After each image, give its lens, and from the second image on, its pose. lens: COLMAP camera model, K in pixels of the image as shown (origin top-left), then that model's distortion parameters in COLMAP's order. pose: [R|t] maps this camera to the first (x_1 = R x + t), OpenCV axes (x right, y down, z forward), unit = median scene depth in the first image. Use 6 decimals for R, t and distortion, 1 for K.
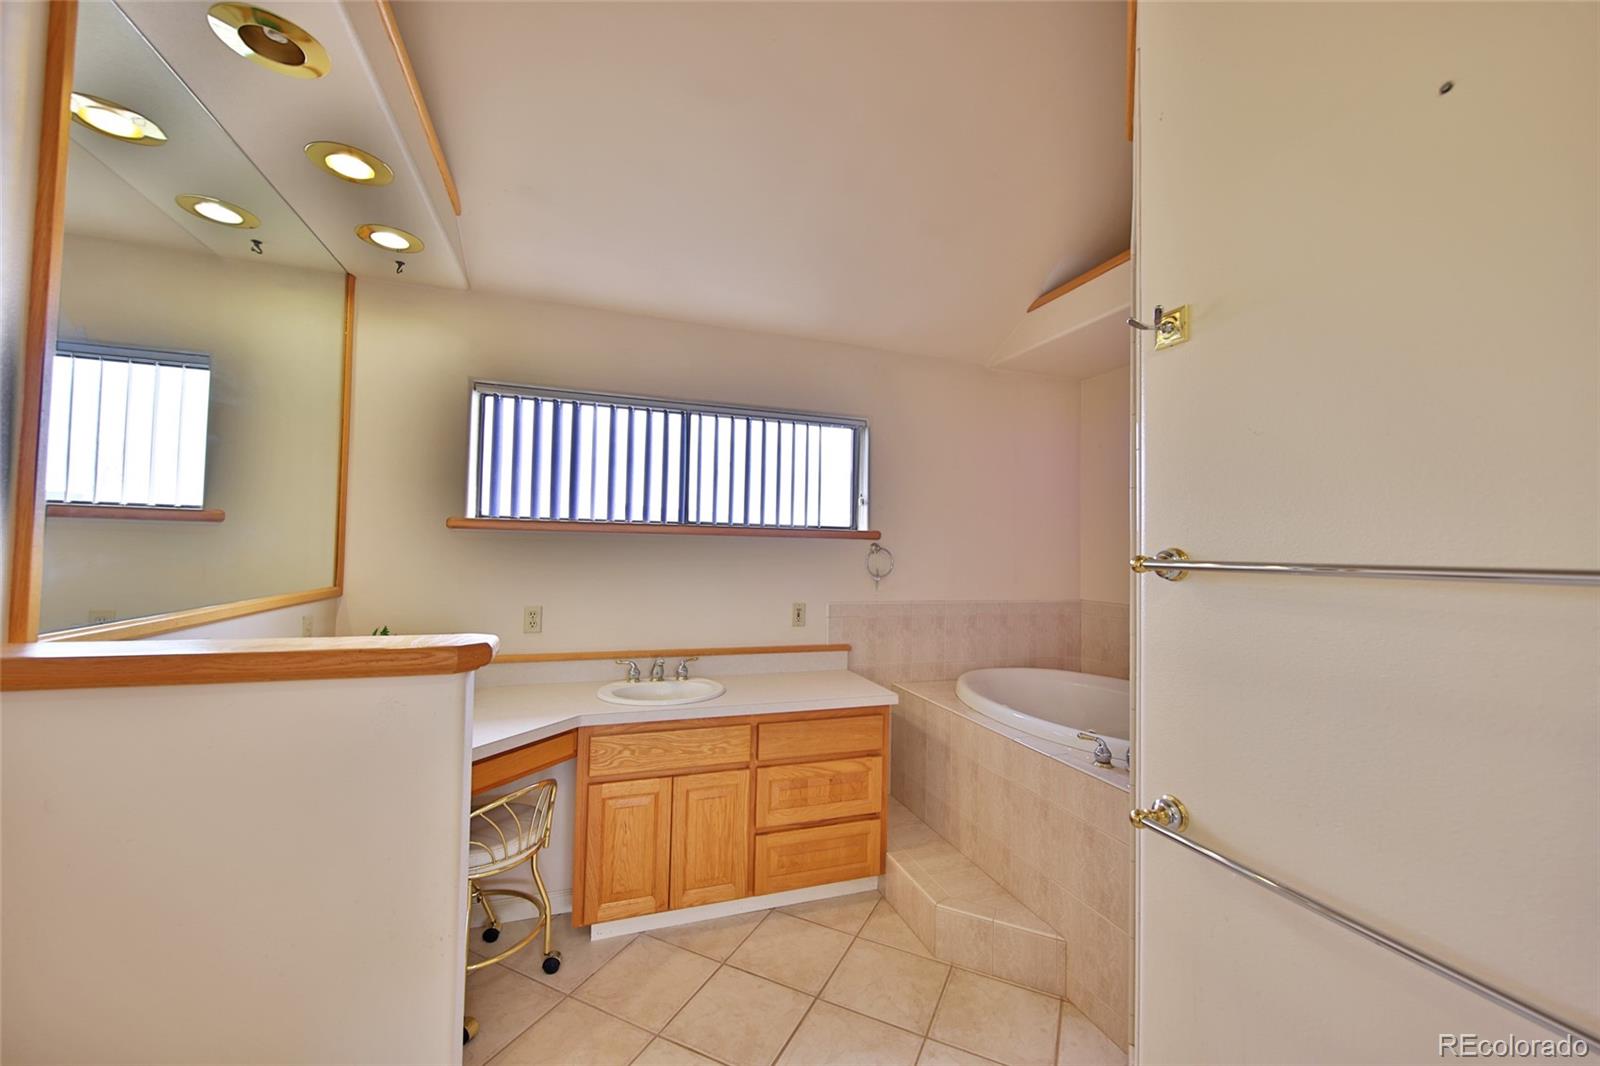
lens RADIAL K [[619.4, 0, 799.3], [0, 619.4, 535.1], [0, 0, 1]] dist [0.008537, -0.003830]
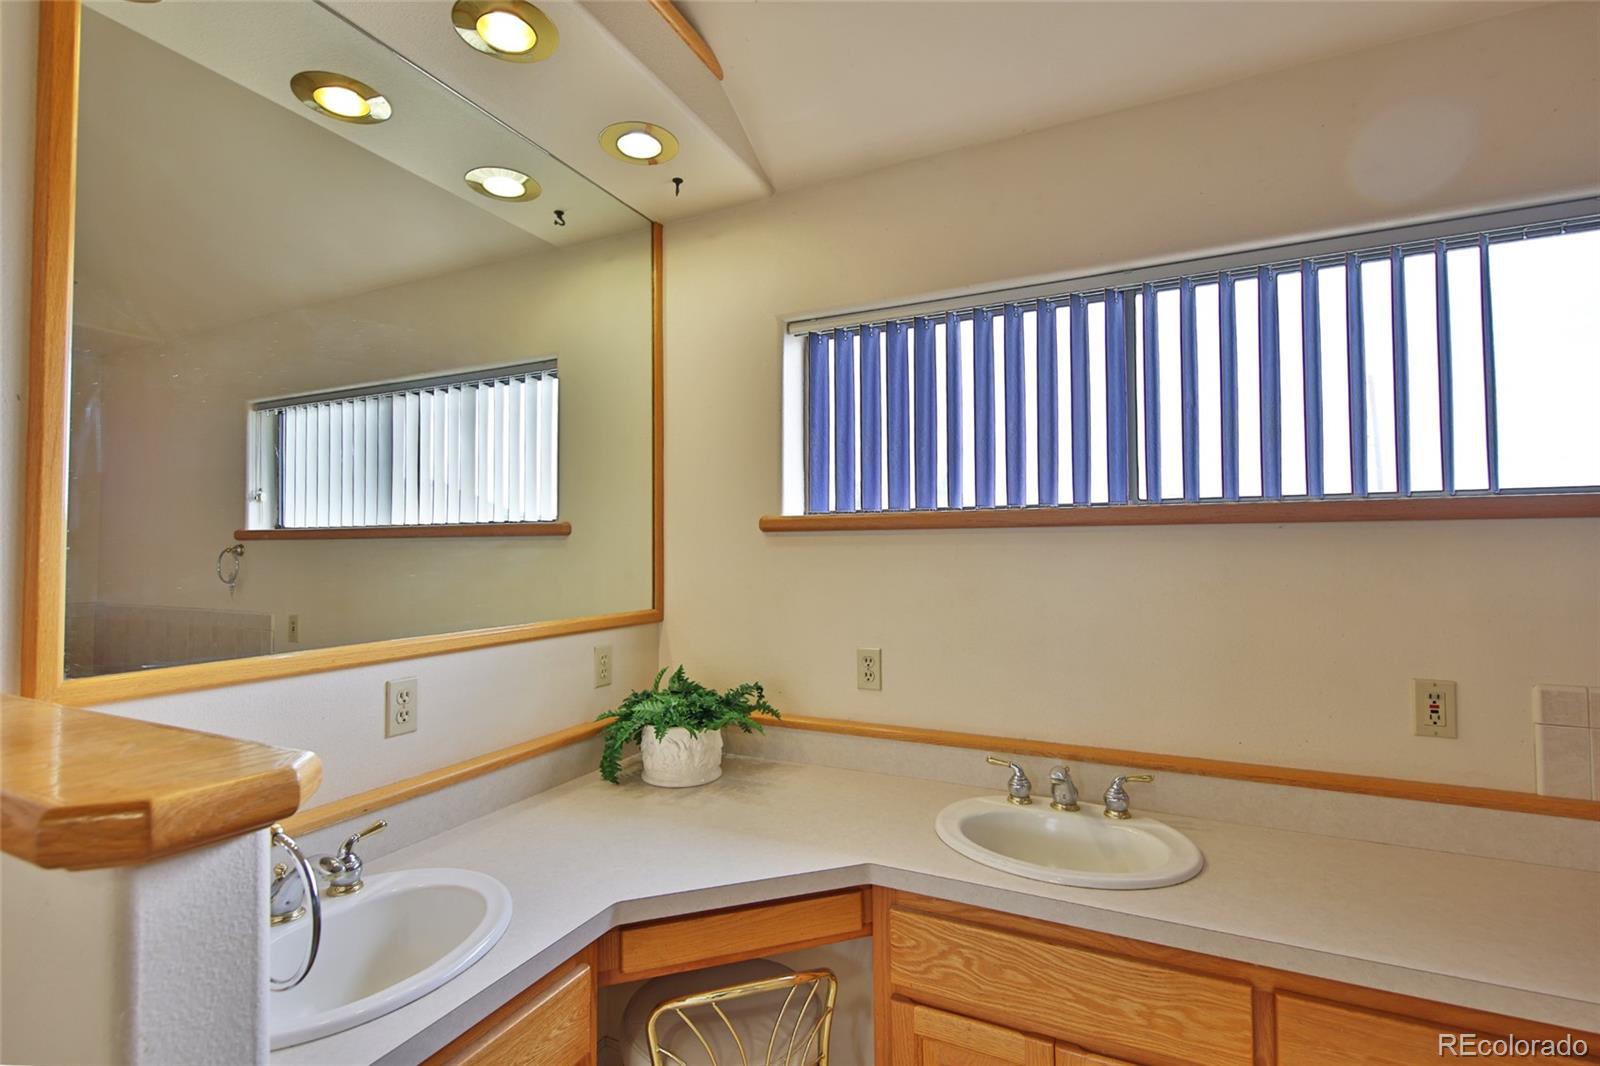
lens RADIAL K [[736.9, 0, 789.3], [0, 736.9, 530.2], [0, 0, 1]] dist [0.003706, 0.000358]
pose [[0.707398, -0.042880, -0.705513, 0.055058], [0.033570, 0.999070, -0.027062, 0.010324], [0.706018, -0.004541, 0.708180, 0.404409]]
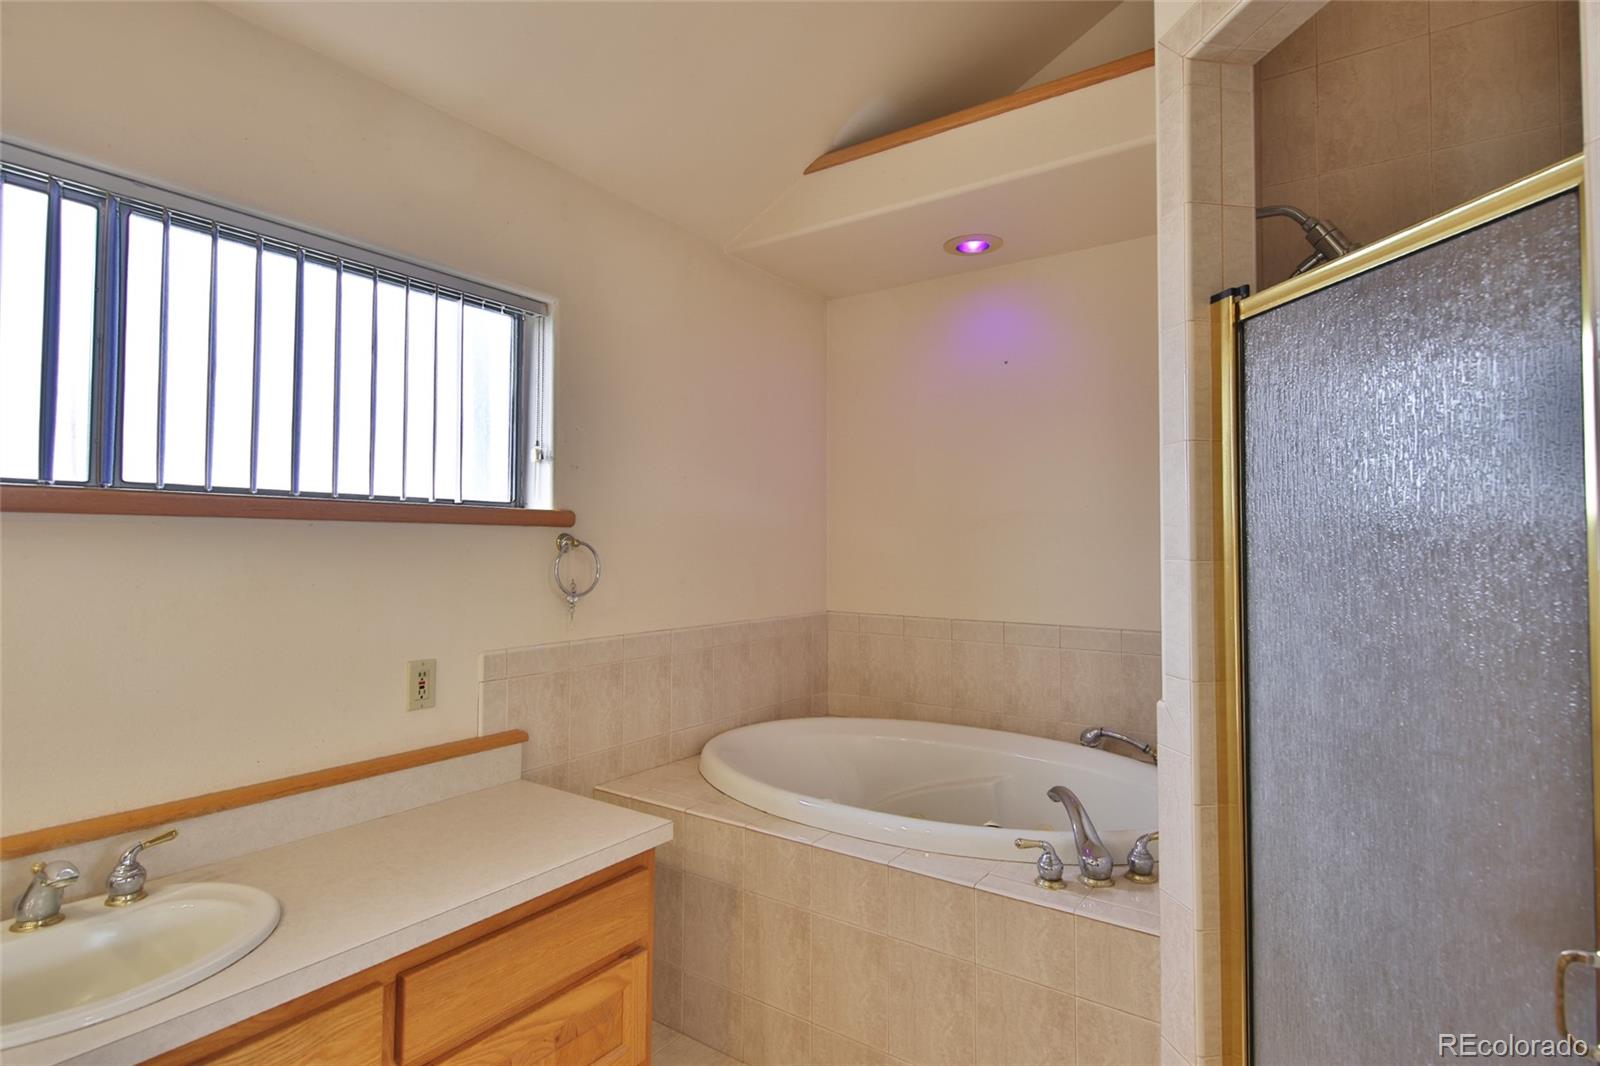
lens RADIAL K [[812.0, 0, 804.0], [0, 812.0, 521.4], [0, 0, 1]] dist [0.004130, 0.000256]
pose [[0.813294, -0.000323, 0.581853, -0.147083], [0.000772, 1.000000, -0.000524, 0.003906], [-0.581853, 0.000875, 0.813294, 0.369450]]
